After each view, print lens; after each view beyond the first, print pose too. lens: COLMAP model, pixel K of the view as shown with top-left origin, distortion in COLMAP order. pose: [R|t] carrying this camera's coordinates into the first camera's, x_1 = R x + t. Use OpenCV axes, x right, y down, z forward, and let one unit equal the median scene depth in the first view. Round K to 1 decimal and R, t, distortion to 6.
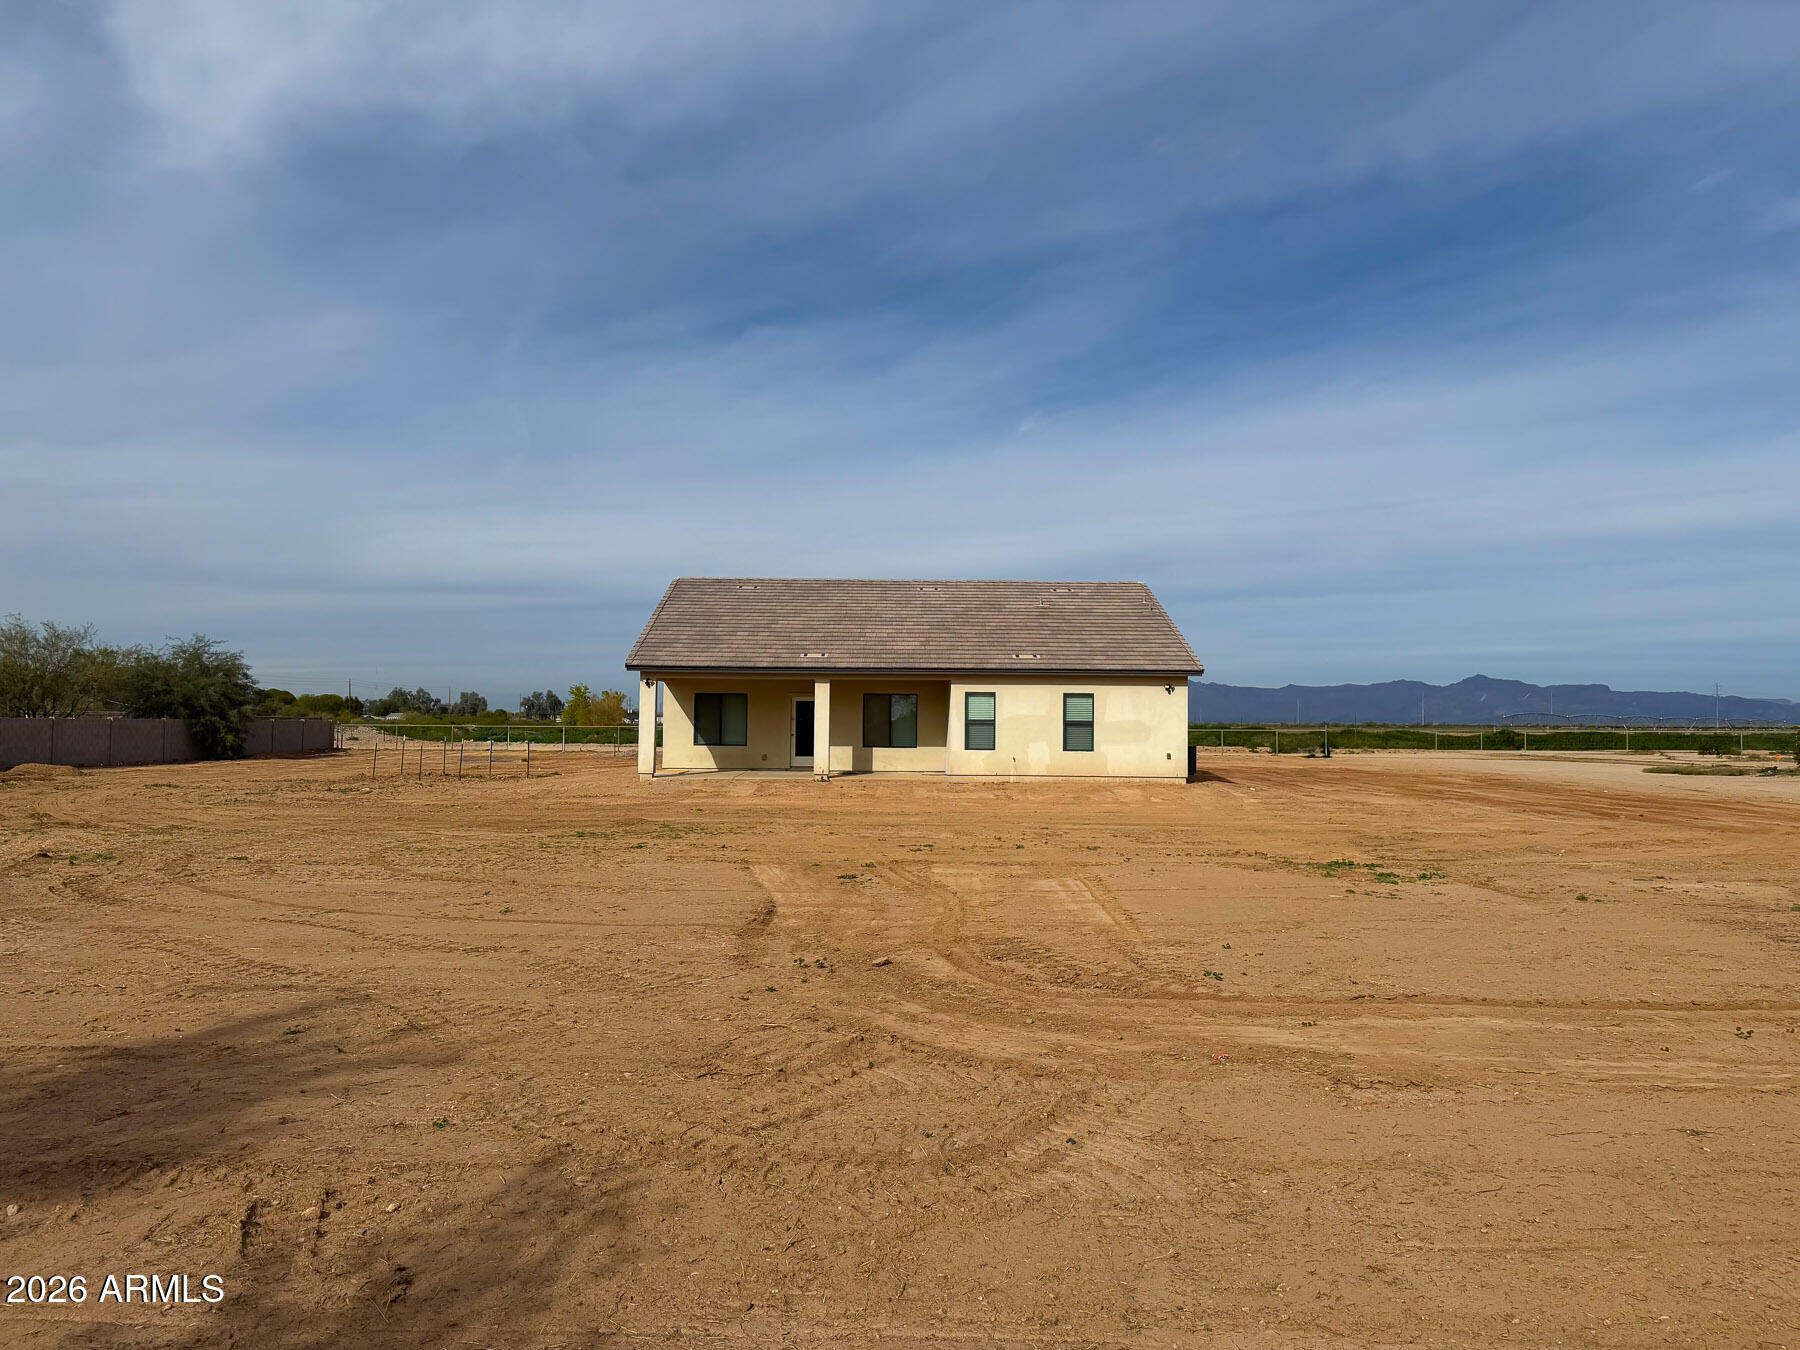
lens RADIAL K [[1238.2, 0, 900.0], [0, 1238.2, 675.0], [0, 0, 1]] dist [0.046533, 0.000174]
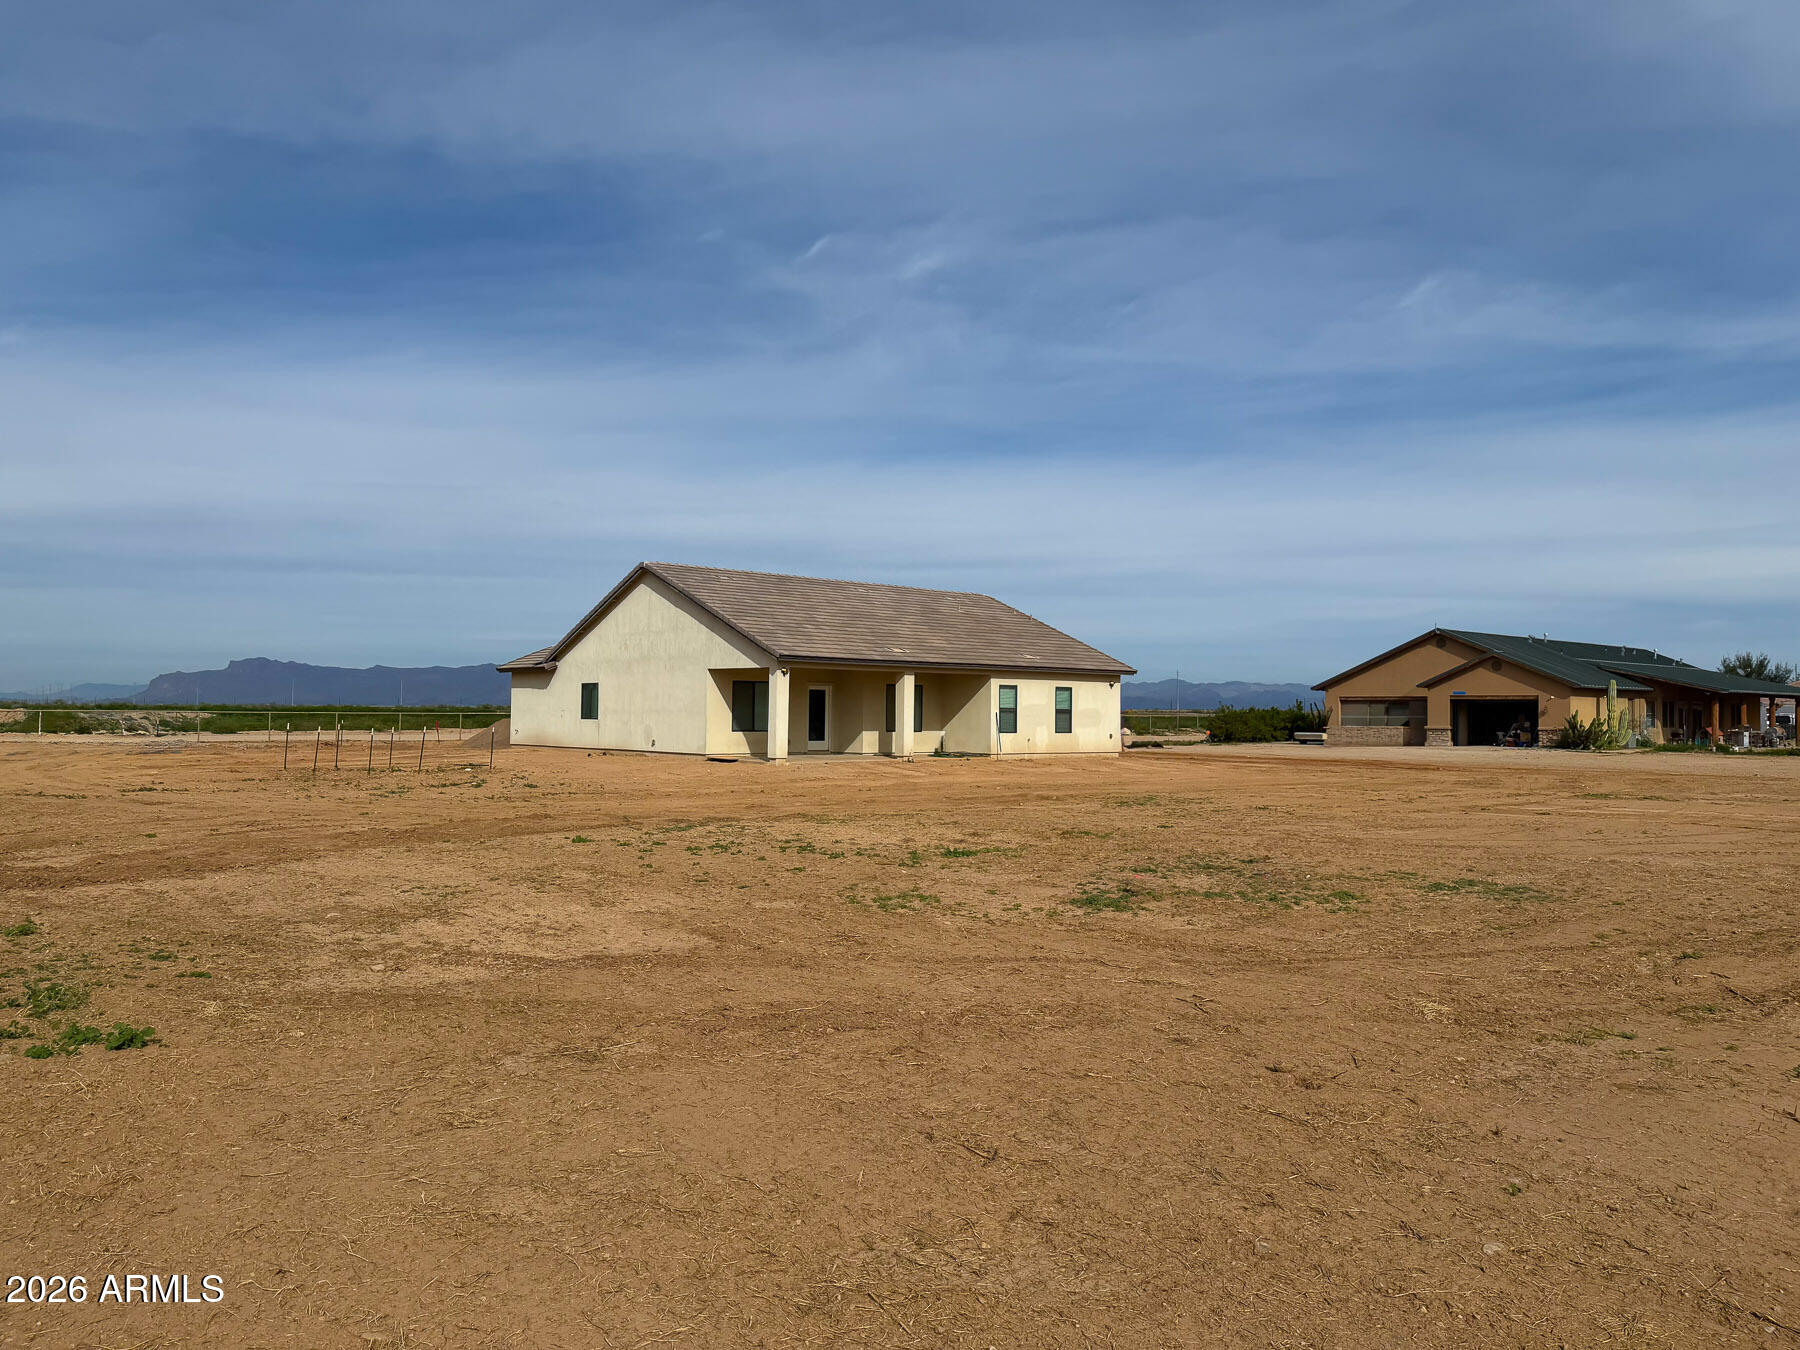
lens RADIAL K [[1238.2, 0, 900.0], [0, 1238.2, 675.0], [0, 0, 1]] dist [0.046533, 0.000174]
pose [[0.777116, 0.019219, 0.629064, -0.774861], [-0.027156, 0.999627, 0.003008, 0.003287], [-0.628771, -0.019421, 0.777348, 0.126955]]
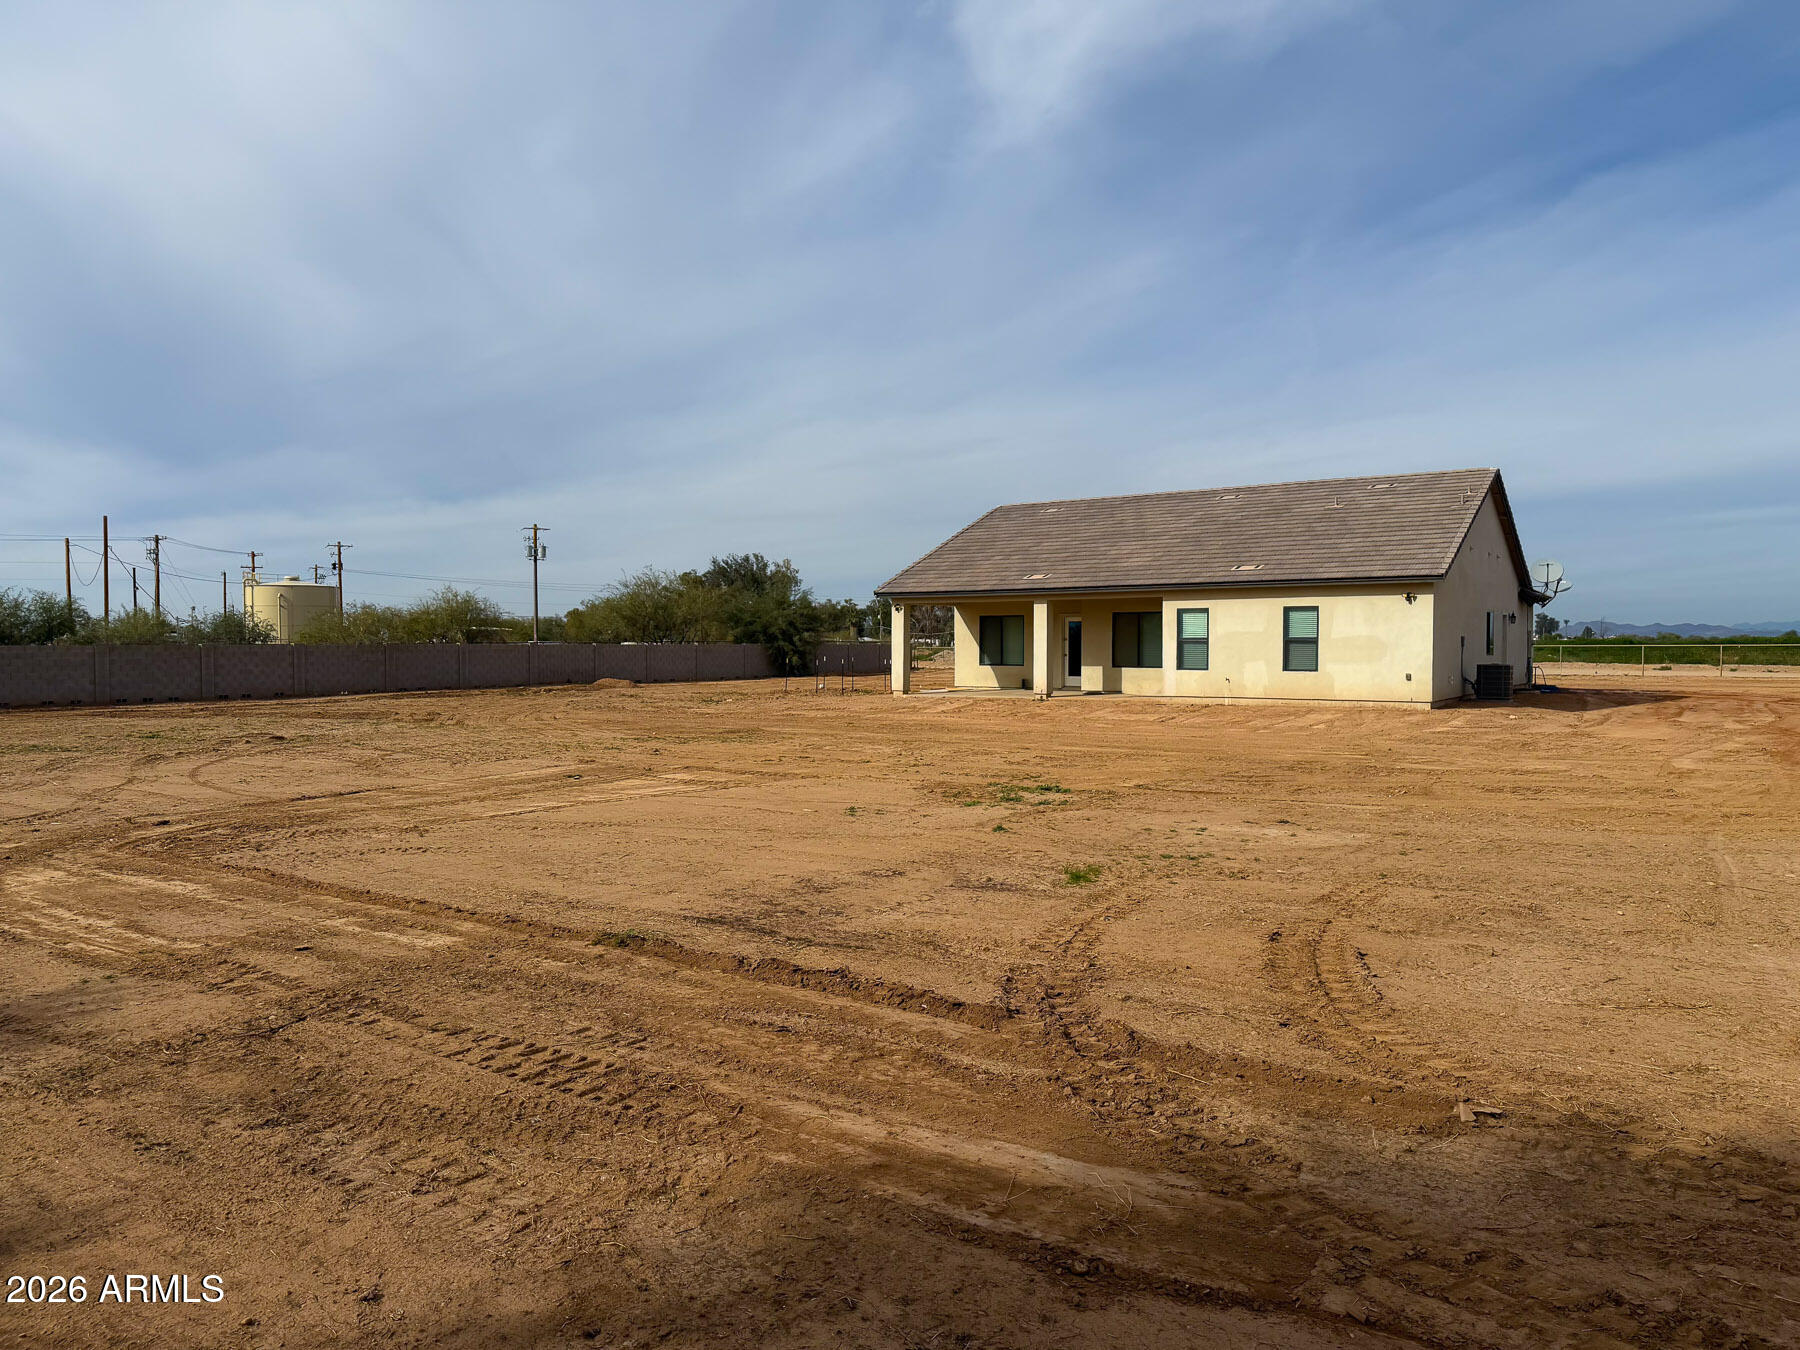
lens RADIAL K [[1238.2, 0, 900.0], [0, 1238.2, 675.0], [0, 0, 1]] dist [0.046533, 0.000174]
pose [[0.829407, 0.002201, -0.558640, 0.404491], [0.034691, 0.997859, 0.055438, 0.004382], [0.557566, -0.065360, 0.827555, 0.095971]]
